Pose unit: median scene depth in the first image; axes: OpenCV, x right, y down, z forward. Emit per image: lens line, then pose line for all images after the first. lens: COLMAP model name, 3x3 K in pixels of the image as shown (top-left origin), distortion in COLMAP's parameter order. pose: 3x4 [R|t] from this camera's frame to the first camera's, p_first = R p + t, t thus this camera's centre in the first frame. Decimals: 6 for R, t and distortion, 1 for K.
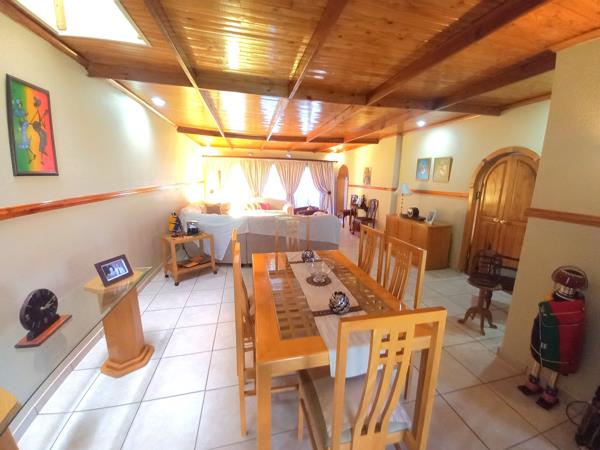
lens RADIAL K [[235.9, 0, 301.7], [0, 235.9, 223.1], [0, 0, 1]] dist [-0.011013, -0.005333]
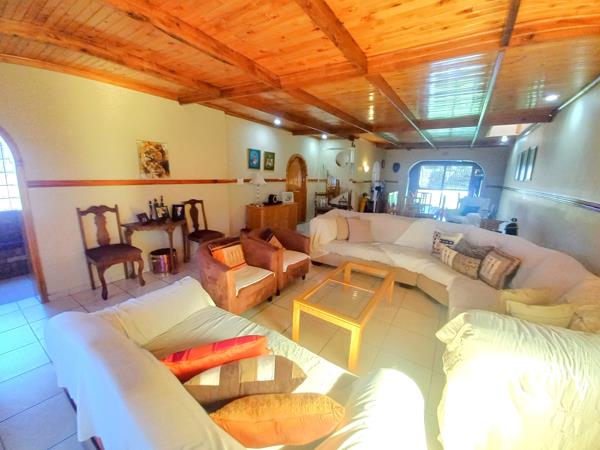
lens RADIAL K [[235.9, 0, 301.3], [0, 235.9, 224.4], [0, 0, 1]] dist [-0.011013, -0.005333]
pose [[-0.680527, -0.185581, 0.708832, -0.437031], [0.099011, 0.935231, 0.339912, -0.288235], [-0.726003, 0.301502, -0.618075, 1.553194]]
